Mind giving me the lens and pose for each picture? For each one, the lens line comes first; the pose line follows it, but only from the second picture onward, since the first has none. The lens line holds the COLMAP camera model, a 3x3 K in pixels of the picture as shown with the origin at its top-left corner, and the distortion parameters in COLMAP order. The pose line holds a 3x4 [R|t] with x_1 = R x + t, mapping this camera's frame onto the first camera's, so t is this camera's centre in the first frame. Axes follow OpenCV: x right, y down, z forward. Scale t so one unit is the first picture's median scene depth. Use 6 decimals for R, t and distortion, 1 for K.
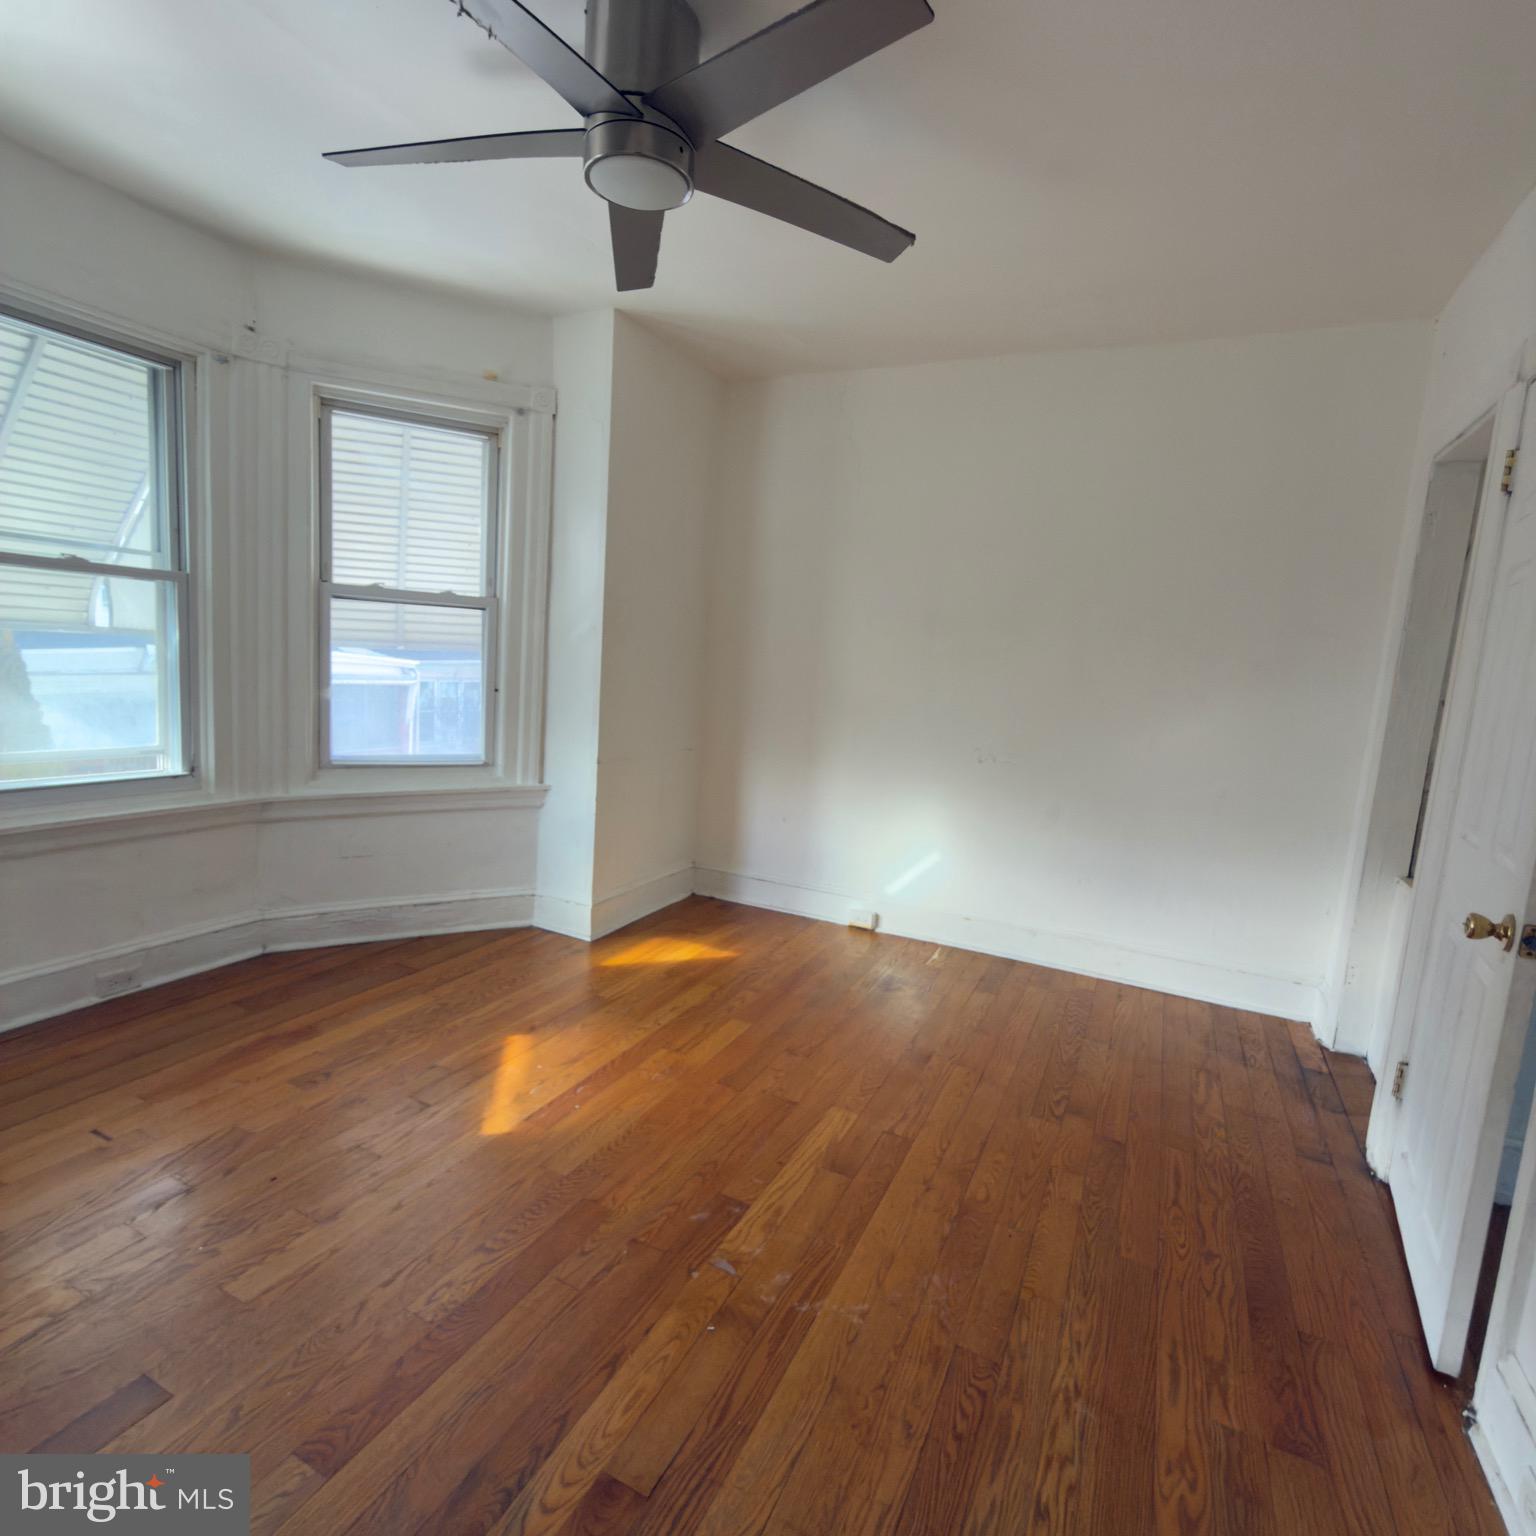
lens RADIAL K [[812.2, 0, 768.0], [0, 812.2, 768.0], [0, 0, 1]] dist [-0.002502, 0.001164]
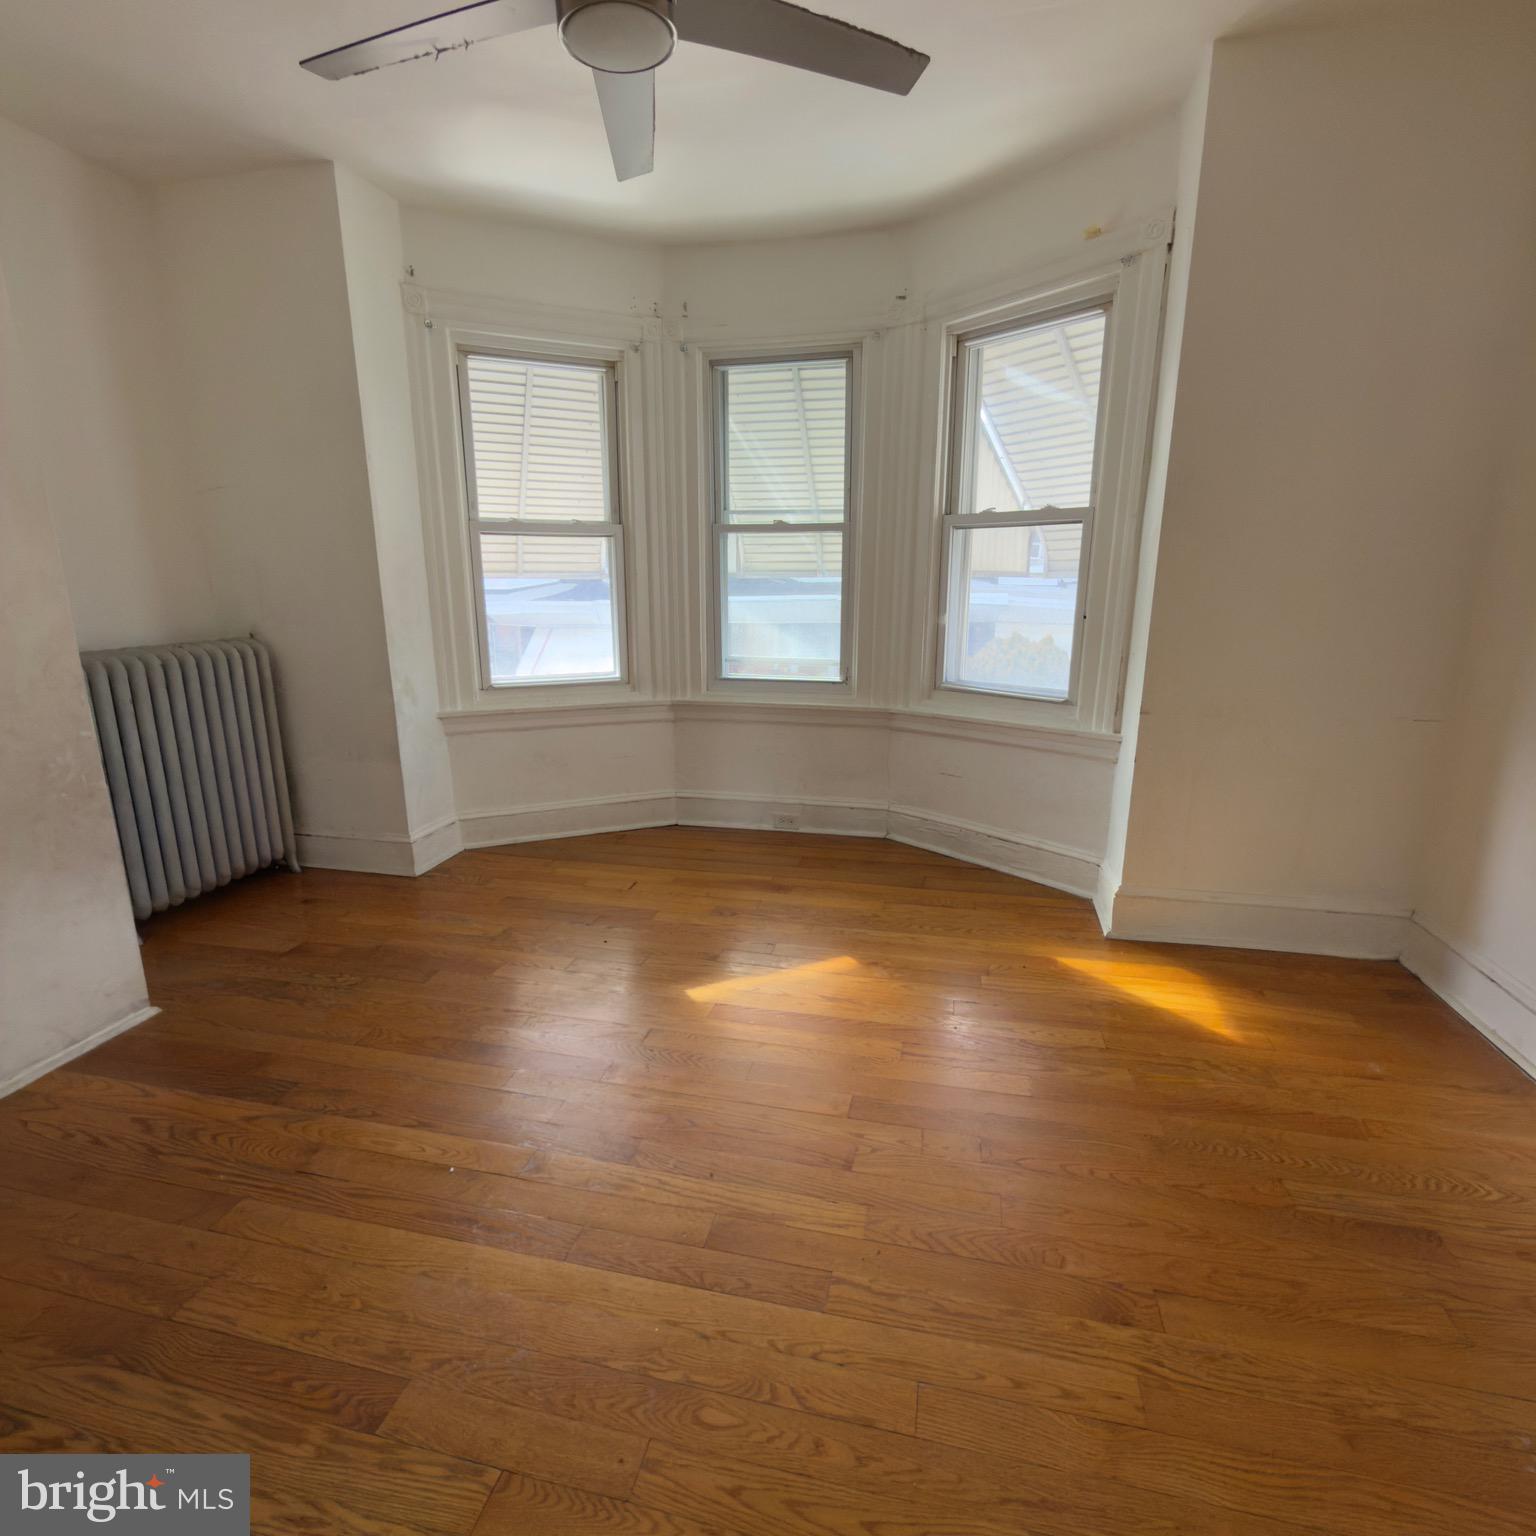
lens RADIAL K [[812.2, 0, 768.0], [0, 812.2, 768.0], [0, 0, 1]] dist [-0.002502, 0.001164]
pose [[0.229925, 0.166437, -0.958871, 0.480530], [-0.110842, 0.983335, 0.144105, -0.028287], [0.966876, 0.073150, 0.244542, 0.529126]]
